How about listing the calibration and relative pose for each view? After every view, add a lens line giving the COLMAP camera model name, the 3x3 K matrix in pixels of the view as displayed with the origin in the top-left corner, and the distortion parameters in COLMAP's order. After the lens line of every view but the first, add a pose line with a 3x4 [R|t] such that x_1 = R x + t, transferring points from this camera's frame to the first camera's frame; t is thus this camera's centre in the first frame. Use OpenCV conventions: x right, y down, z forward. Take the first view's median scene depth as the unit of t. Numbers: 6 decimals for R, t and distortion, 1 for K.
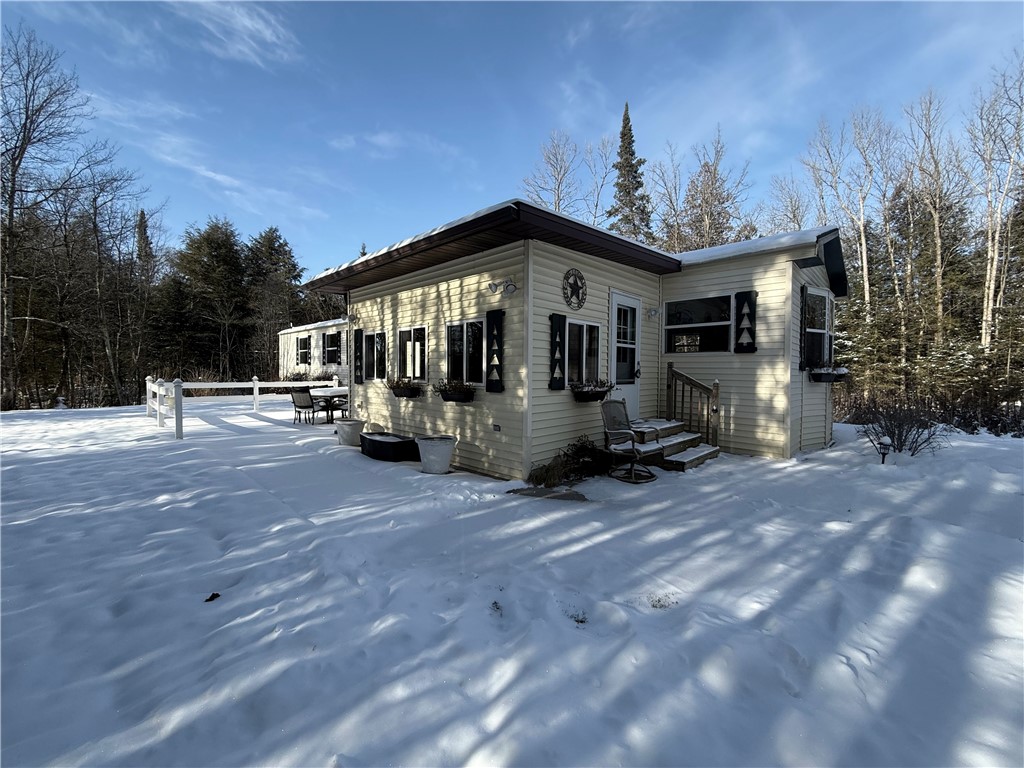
lens RADIAL K [[408.8, 0, 503.8], [0, 408.8, 381.0], [0, 0, 1]] dist [0.001477, 0.000041]
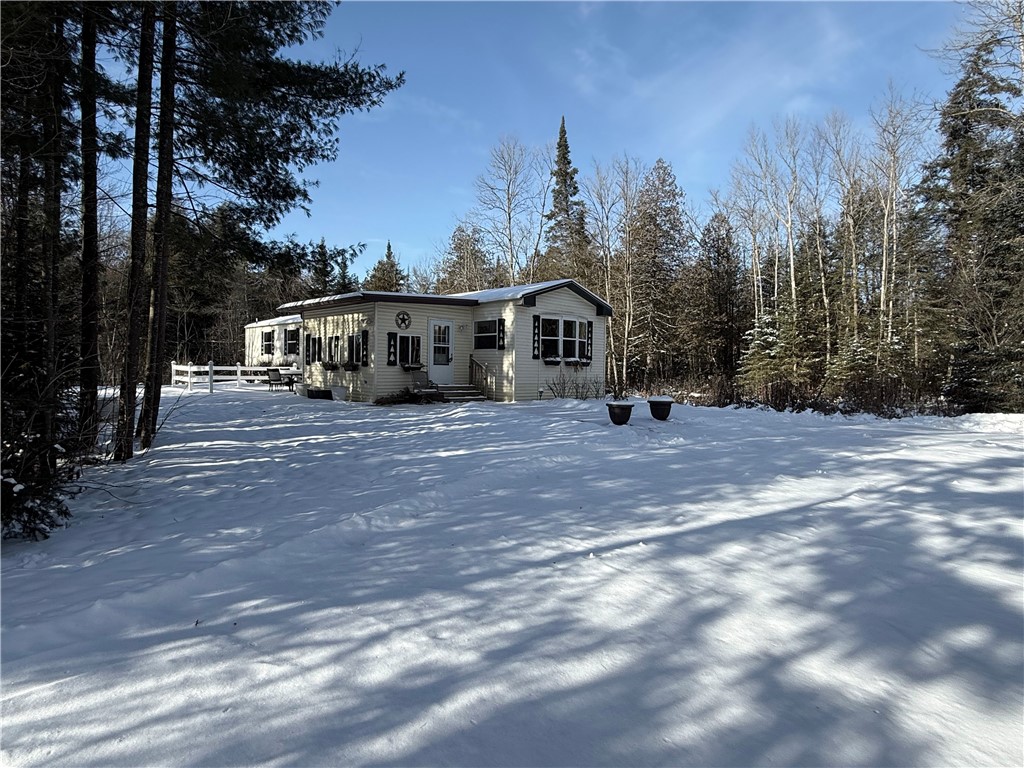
lens RADIAL K [[540.9, 0, 512.0], [0, 540.9, 384.0], [0, 0, 1]] dist [0.000436, -0.000136]
pose [[0.999931, 0.008740, -0.007855, 0.673657], [-0.008680, 0.999933, 0.007689, 0.078725], [0.007922, -0.007621, 0.999940, -1.640765]]
